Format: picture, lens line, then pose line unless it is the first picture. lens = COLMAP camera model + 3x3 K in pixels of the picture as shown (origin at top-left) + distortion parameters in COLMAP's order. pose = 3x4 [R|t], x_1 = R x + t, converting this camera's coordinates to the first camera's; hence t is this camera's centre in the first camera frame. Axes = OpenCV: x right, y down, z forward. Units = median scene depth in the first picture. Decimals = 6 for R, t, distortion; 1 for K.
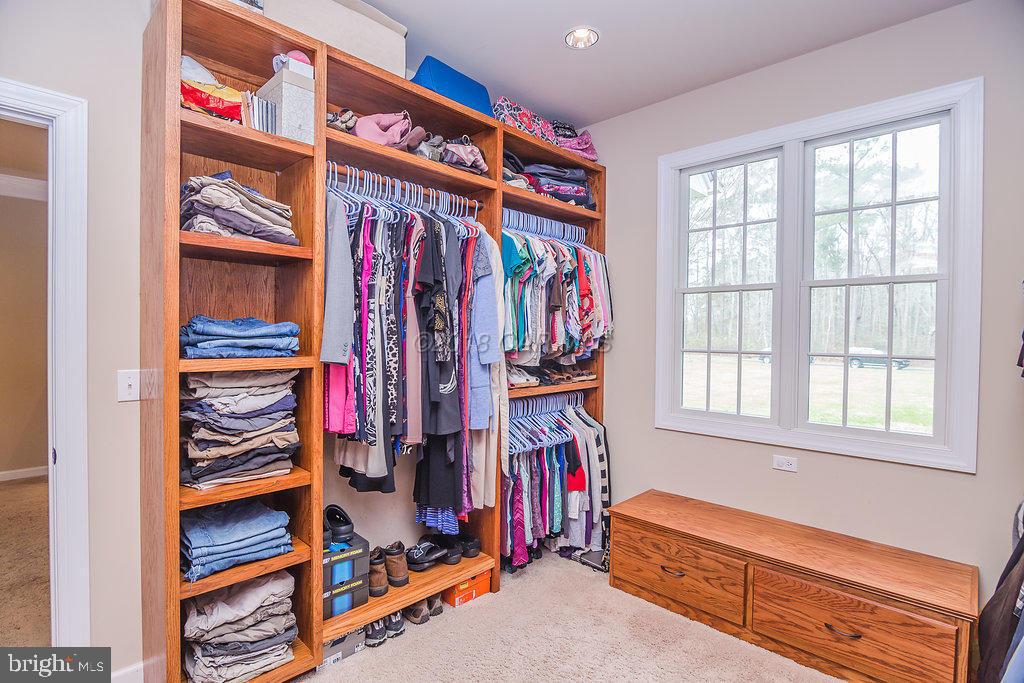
lens RADIAL K [[497.3, 0, 512.0], [0, 497.3, 341.5], [0, 0, 1]] dist [-0.017645, -0.001002]
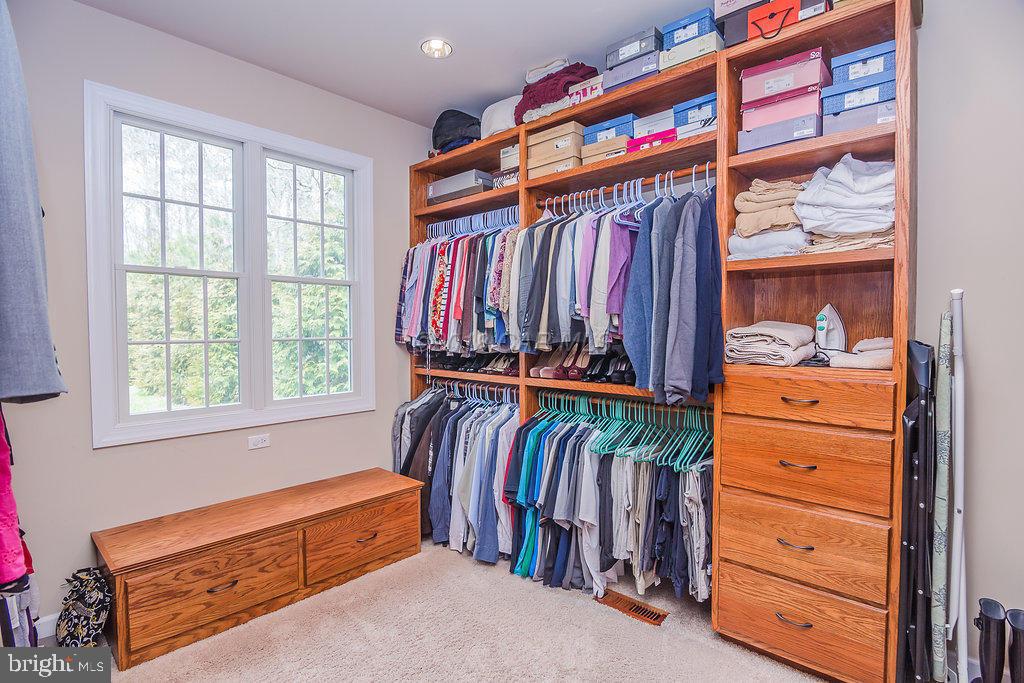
lens RADIAL K [[497.3, 0, 512.0], [0, 497.3, 341.5], [0, 0, 1]] dist [-0.017645, -0.001002]
pose [[-0.014921, -0.038160, 0.999160, -0.536995], [0.015476, 0.999143, 0.038391, -0.005967], [-0.999769, 0.016035, -0.014318, 0.463241]]
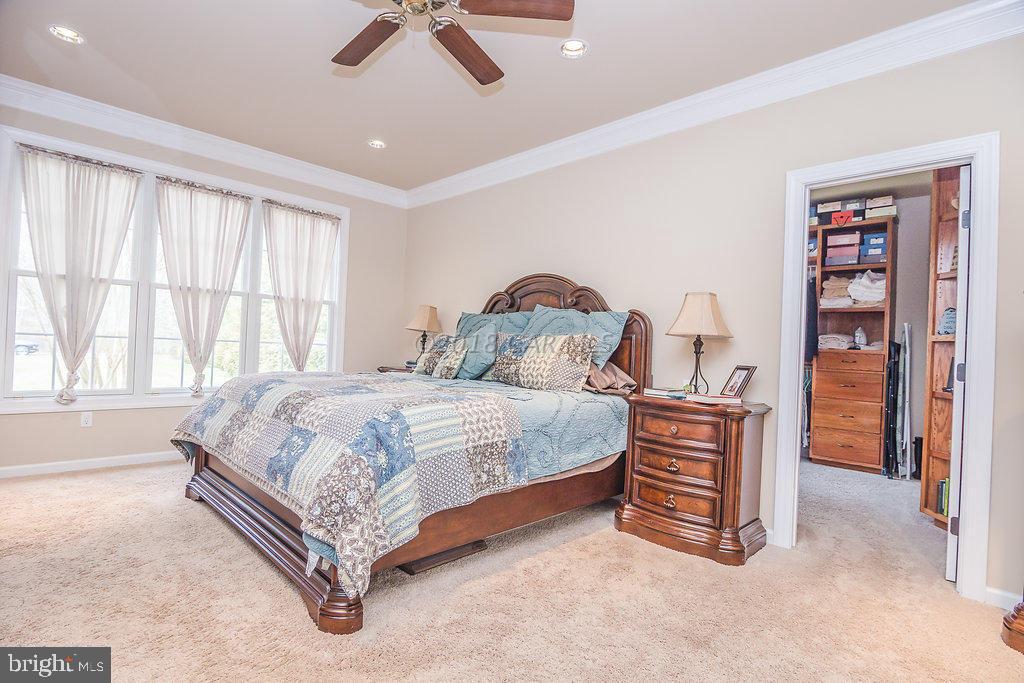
lens RADIAL K [[497.3, 0, 512.0], [0, 497.3, 341.5], [0, 0, 1]] dist [-0.017645, -0.001002]
pose [[0.020320, -0.001721, 0.999792, -1.161530], [-0.027712, 0.999613, 0.002284, 0.030929], [-0.999409, -0.027752, 0.020264, 0.890837]]
